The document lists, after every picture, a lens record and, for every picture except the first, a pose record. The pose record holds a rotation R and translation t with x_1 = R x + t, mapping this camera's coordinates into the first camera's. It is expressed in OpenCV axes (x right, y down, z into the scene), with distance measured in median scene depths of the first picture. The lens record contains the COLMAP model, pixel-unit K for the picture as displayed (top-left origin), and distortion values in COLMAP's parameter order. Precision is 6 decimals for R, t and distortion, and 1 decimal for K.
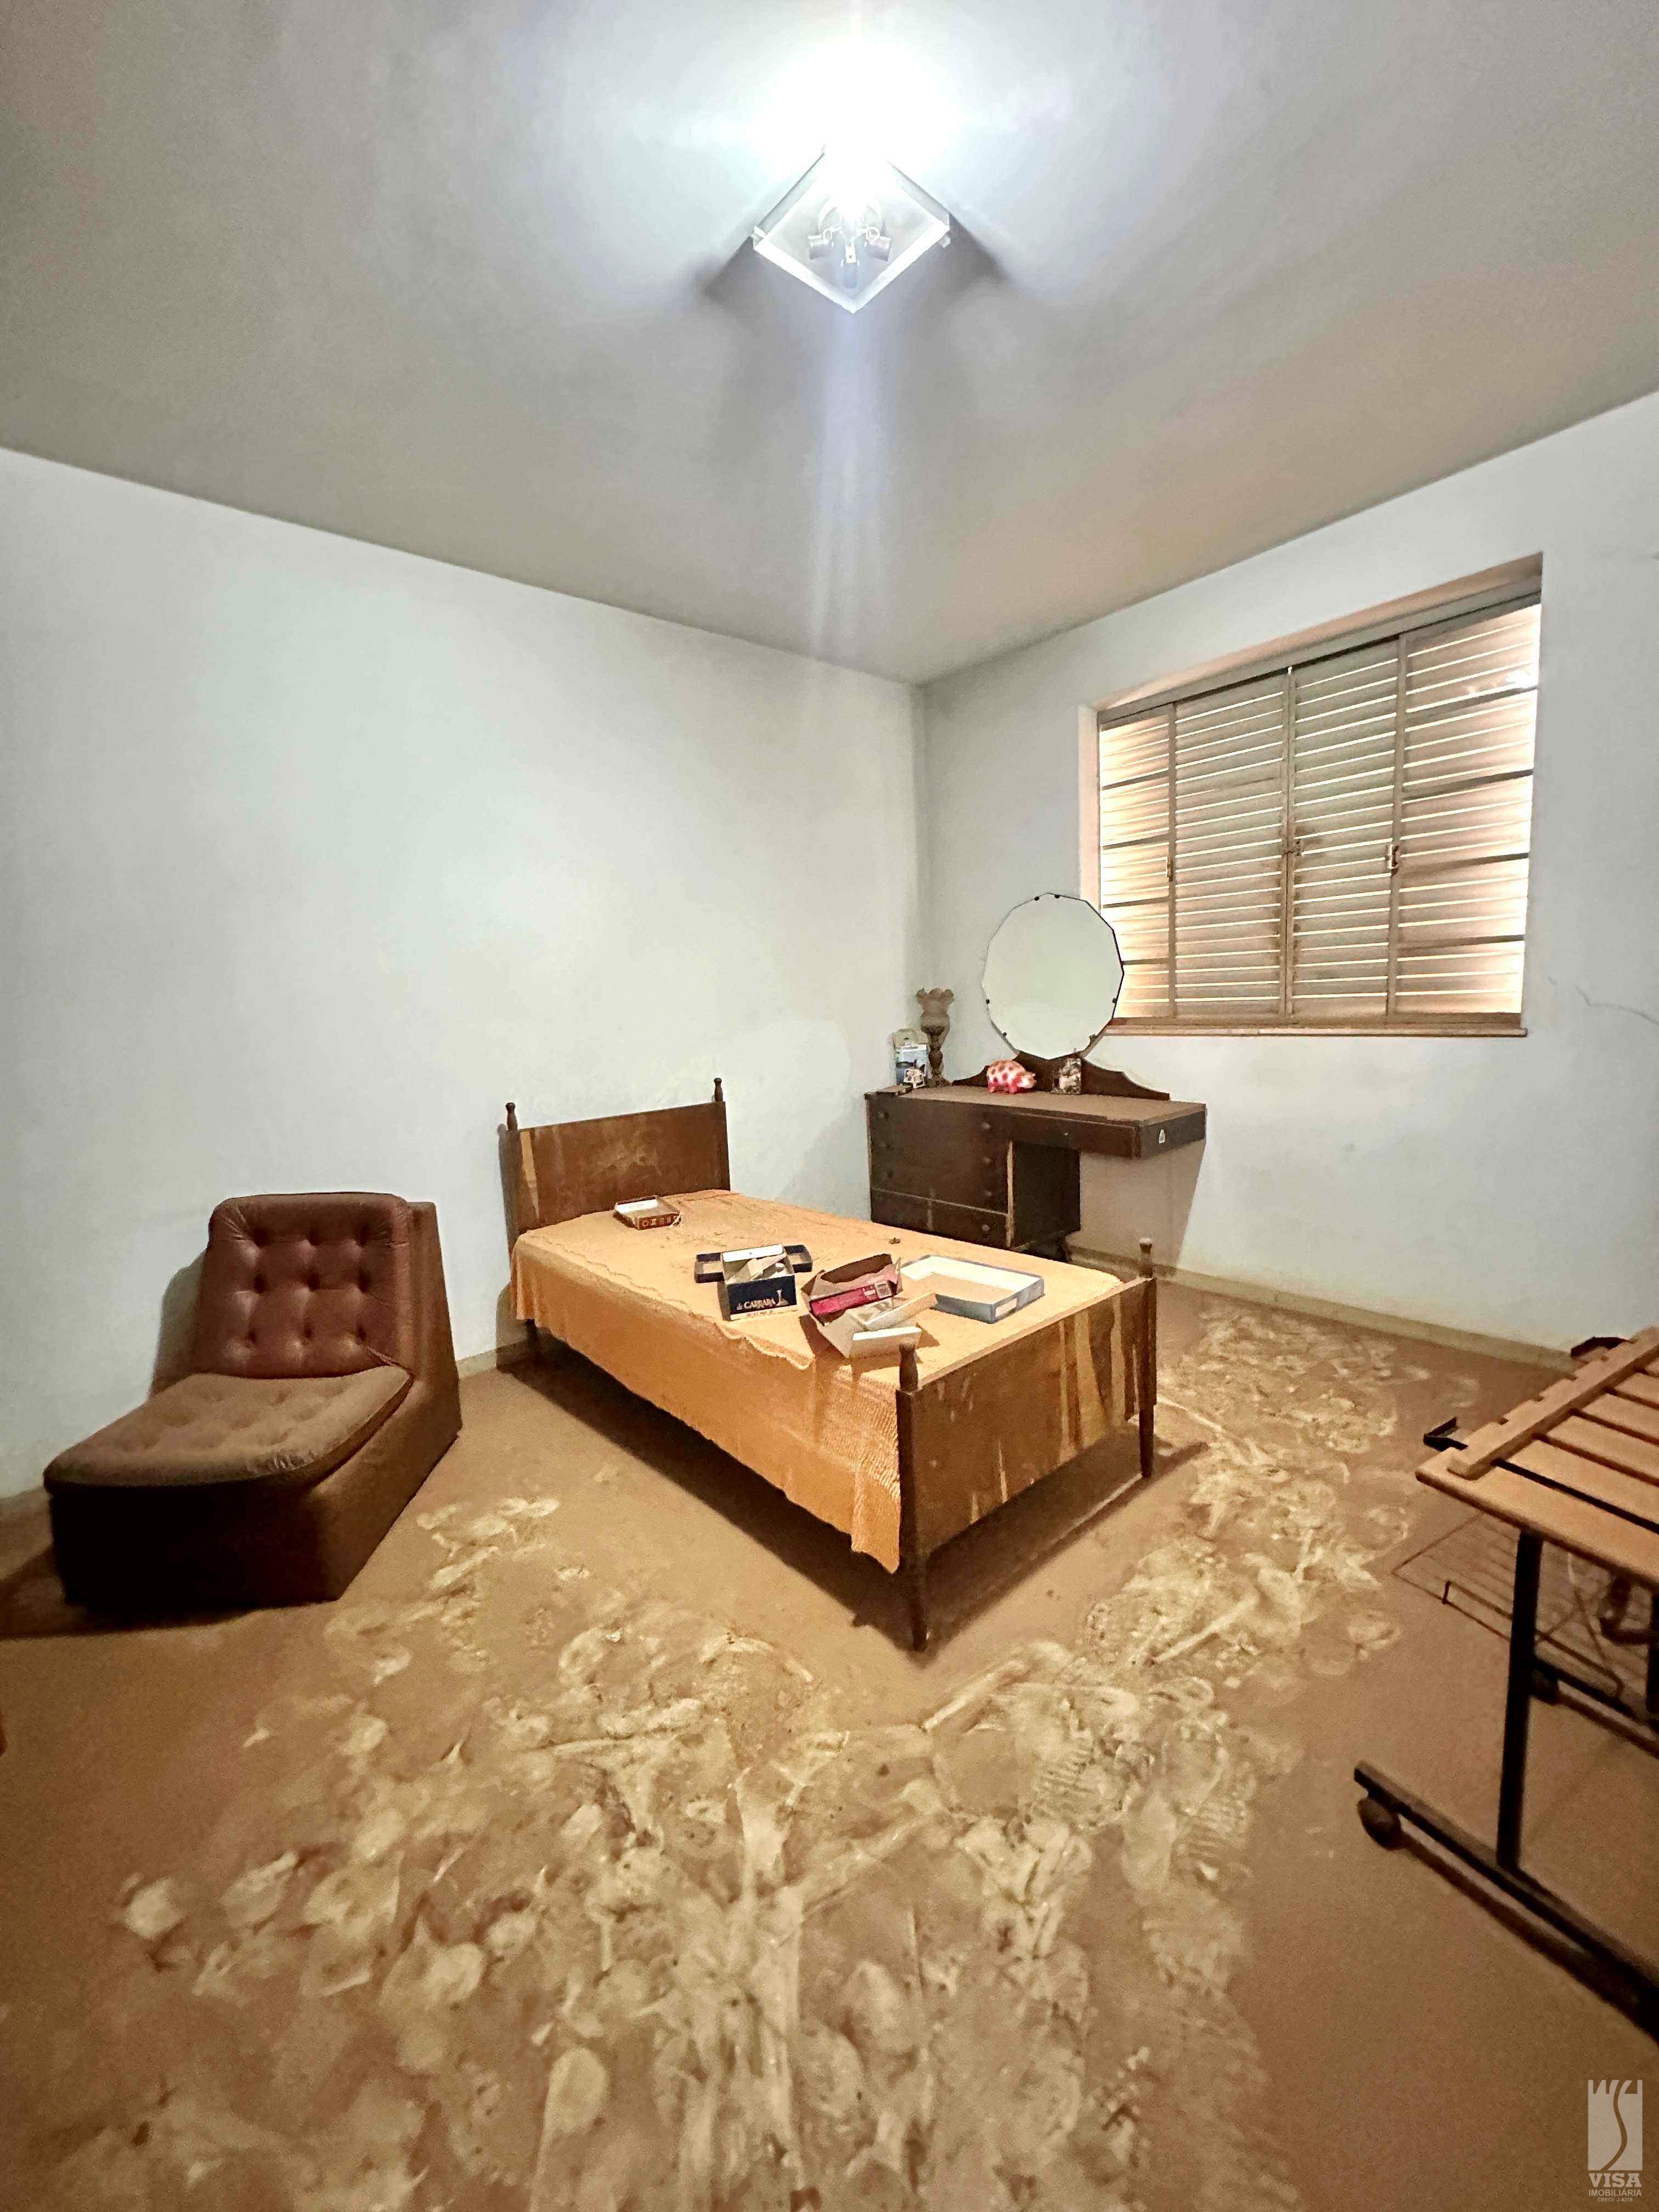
lens RADIAL K [[875.6, 0, 832.2], [0, 875.6, 1105.7], [0, 0, 1]] dist [-0.003751, 0.001092]
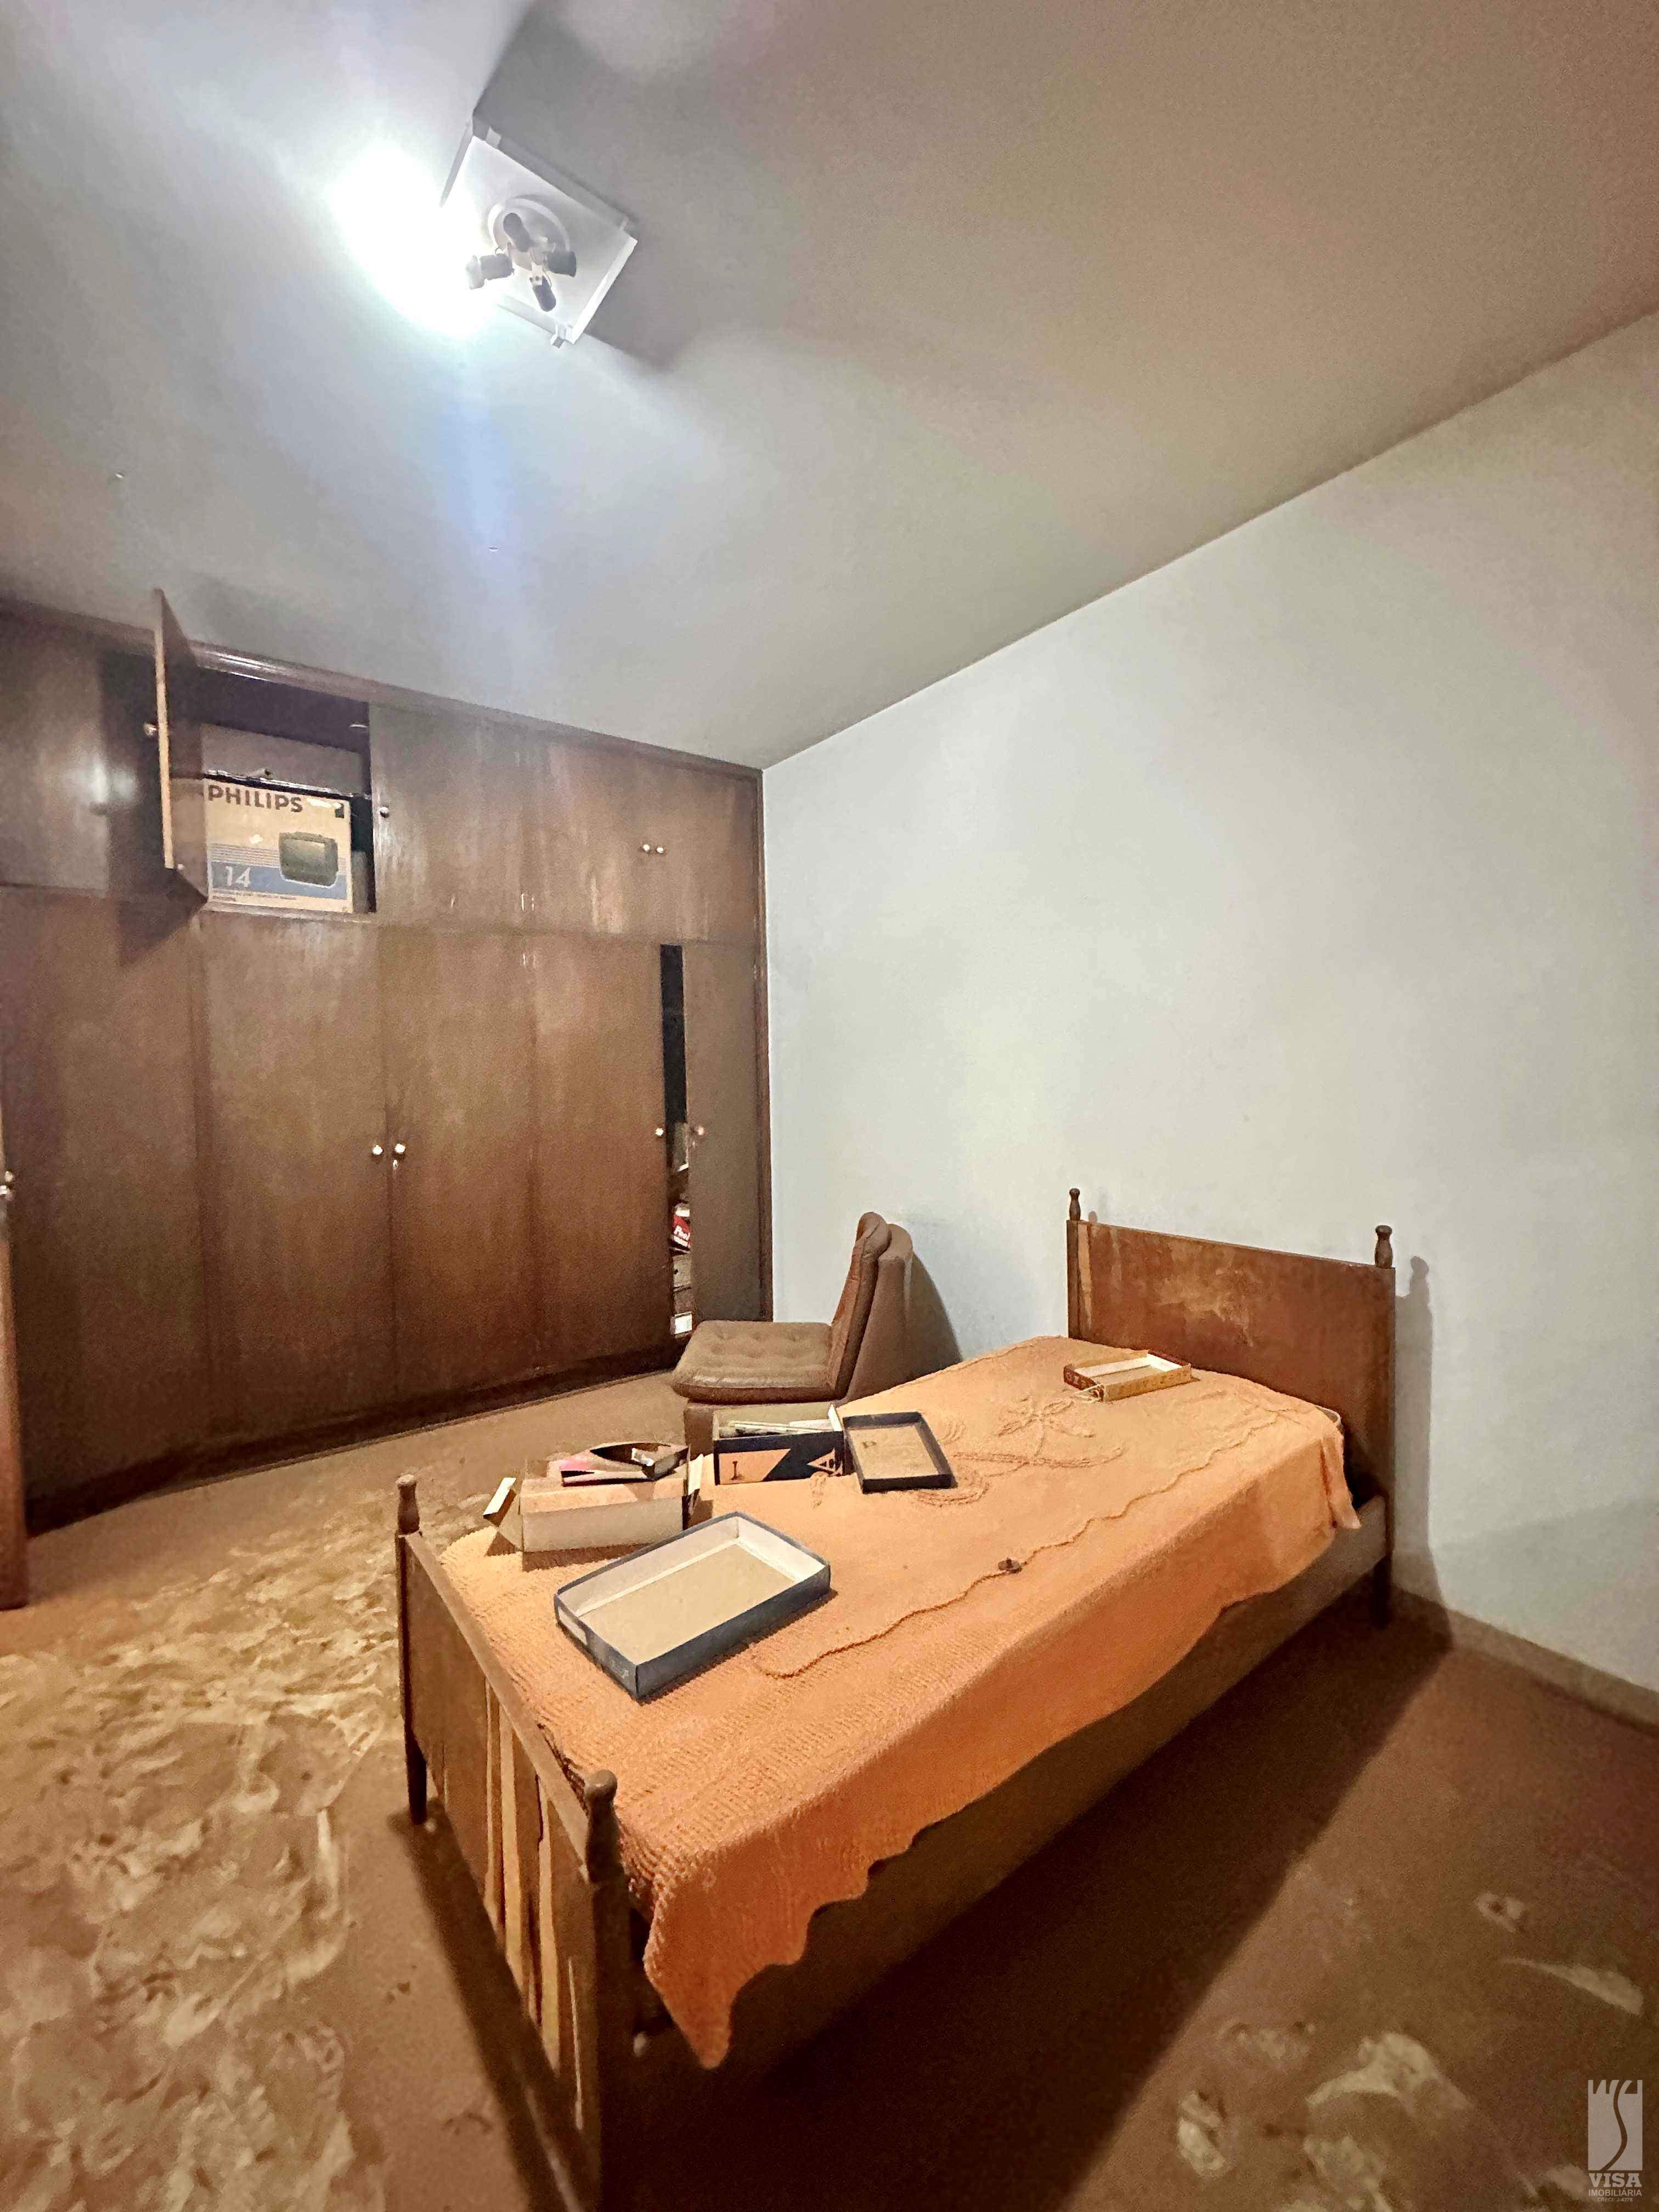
lens RADIAL K [[875.6, 0, 832.7], [0, 875.6, 1109.1], [0, 0, 1]] dist [-0.003751, 0.001092]
pose [[-0.051665, 0.099730, -0.993672, 1.014256], [-0.105531, 0.988885, 0.104736, -0.294087], [0.993073, 0.110274, -0.040566, 1.529815]]
